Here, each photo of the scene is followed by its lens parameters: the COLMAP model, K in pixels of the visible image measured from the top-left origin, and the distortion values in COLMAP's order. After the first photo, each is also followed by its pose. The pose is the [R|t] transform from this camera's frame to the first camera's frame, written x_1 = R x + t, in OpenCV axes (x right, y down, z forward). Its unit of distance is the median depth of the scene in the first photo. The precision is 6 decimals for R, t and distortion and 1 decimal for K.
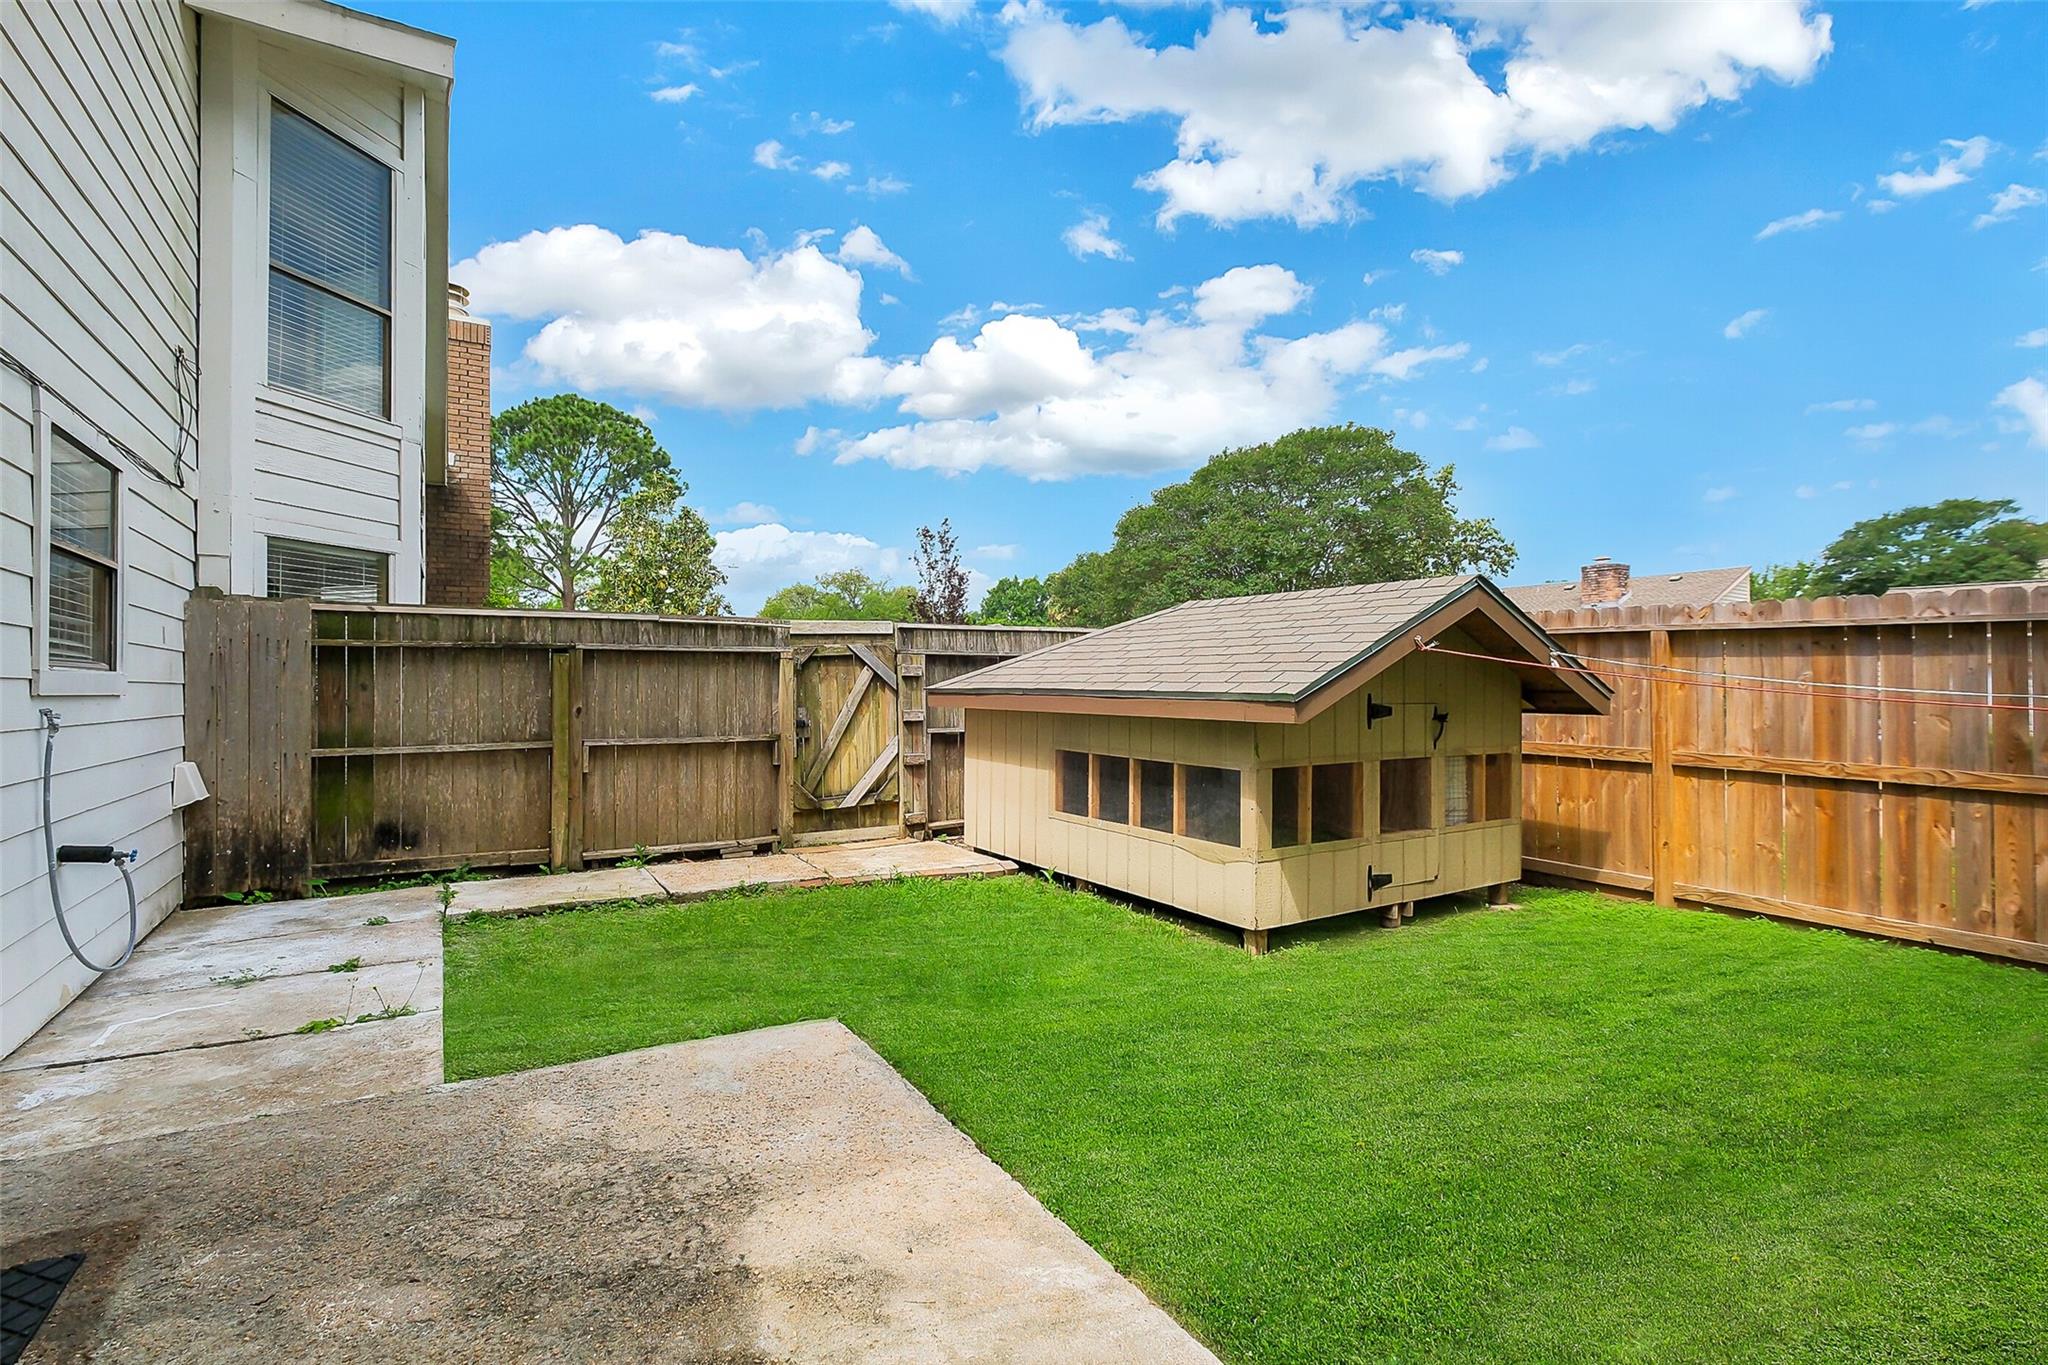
lens RADIAL K [[940.0, 0, 1029.0], [0, 940.0, 676.1], [0, 0, 1]] dist [0.006994, 0.000334]
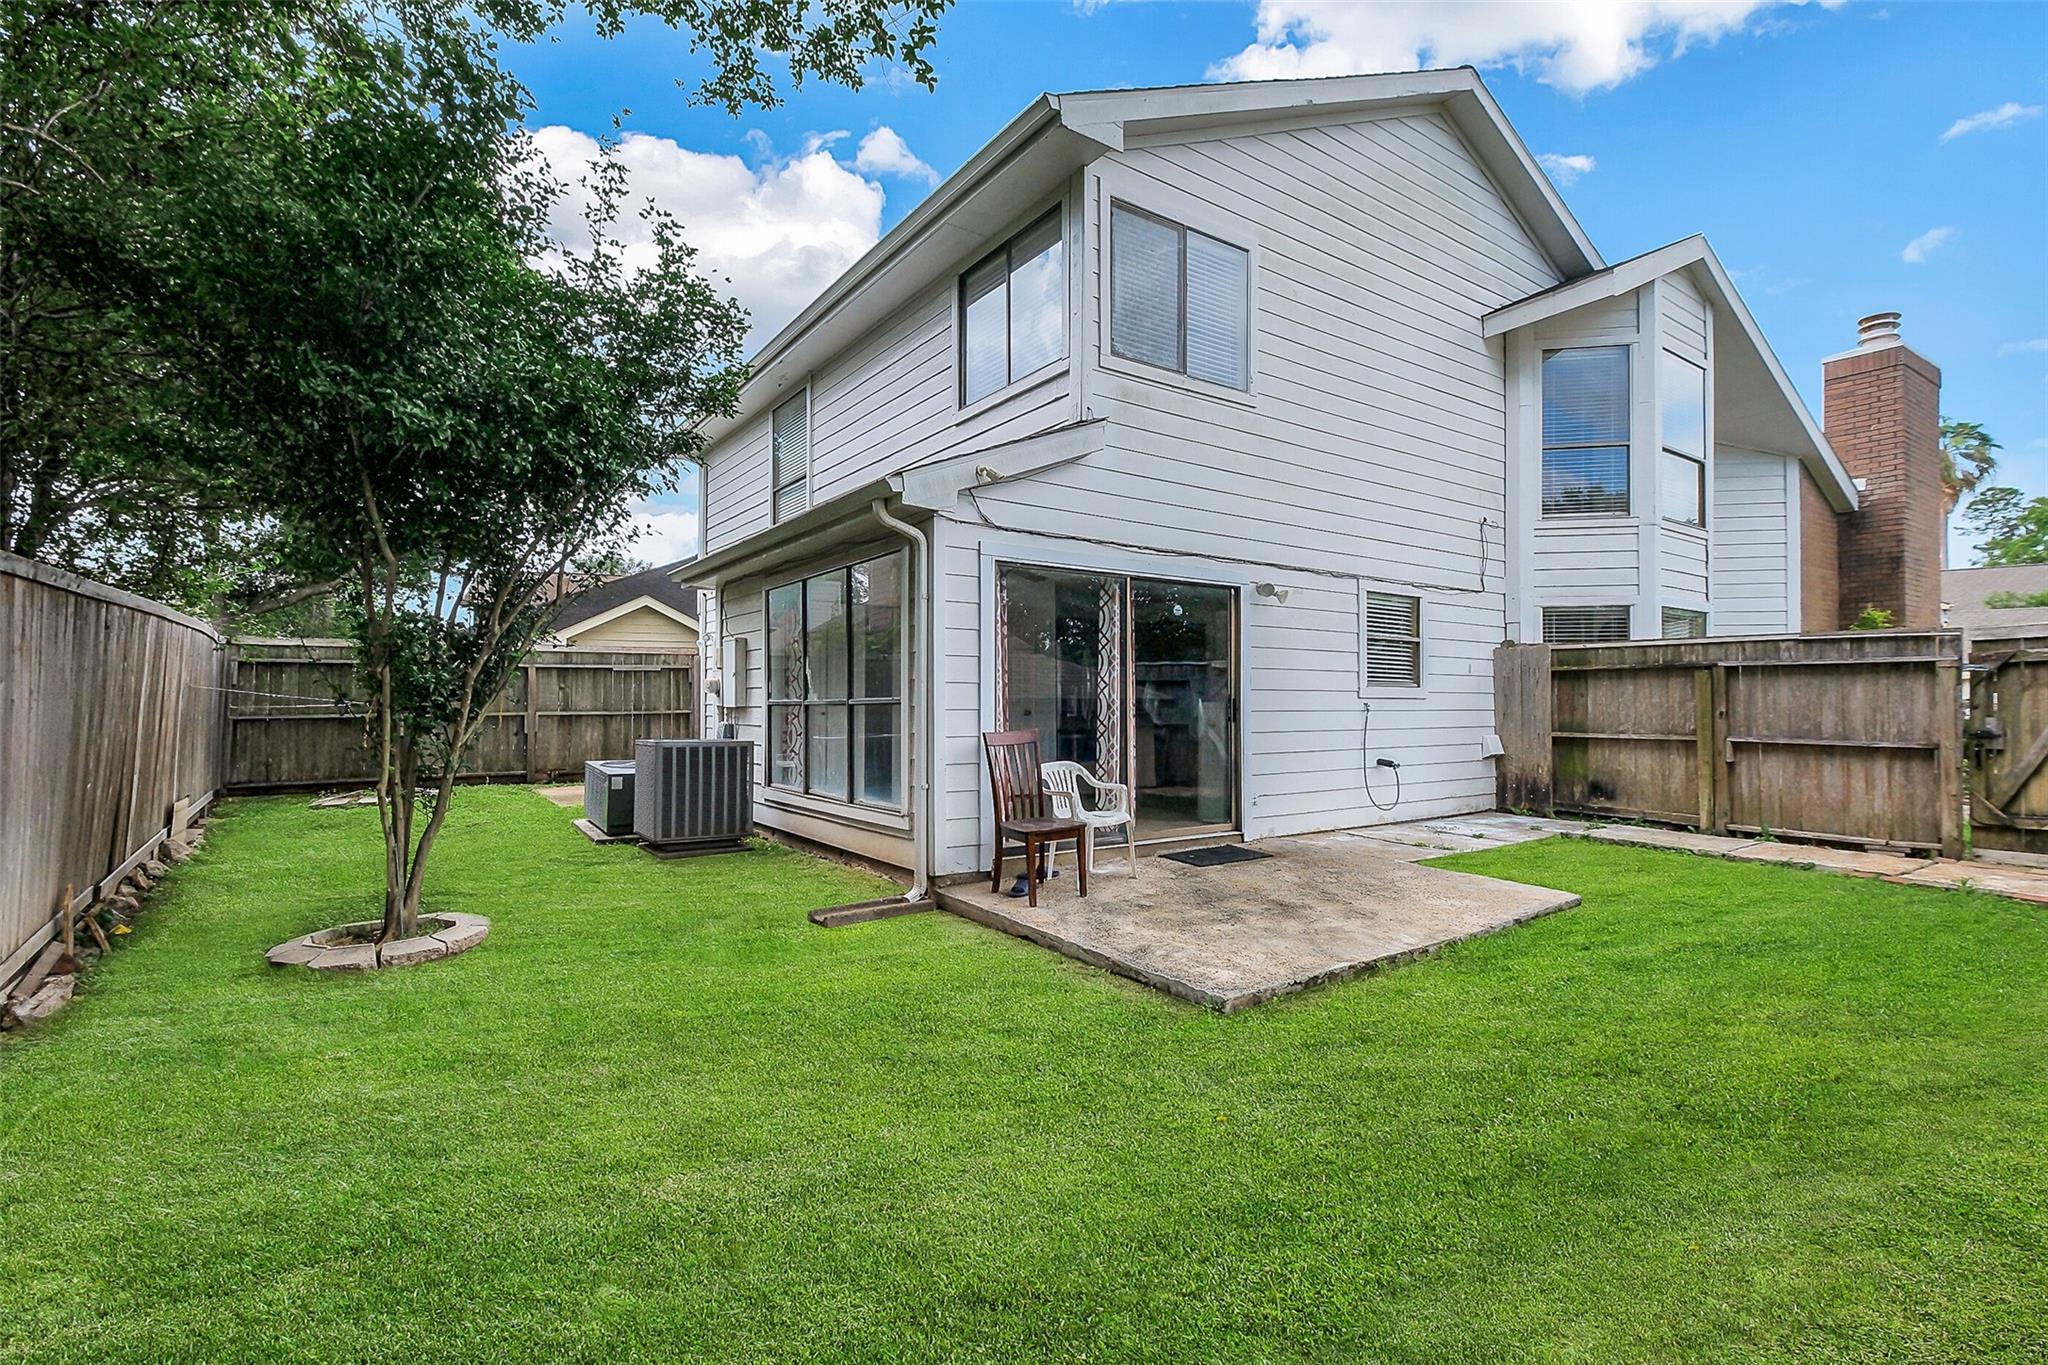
lens RADIAL K [[912.4, 0, 1031.0], [0, 912.4, 674.1], [0, 0, 1]] dist [0.002477, 0.000204]
pose [[0.062097, -0.022693, -0.997812, 0.731329], [0.008542, 0.999717, -0.022205, 0.002321], [0.998034, -0.007145, 0.062273, -0.030627]]
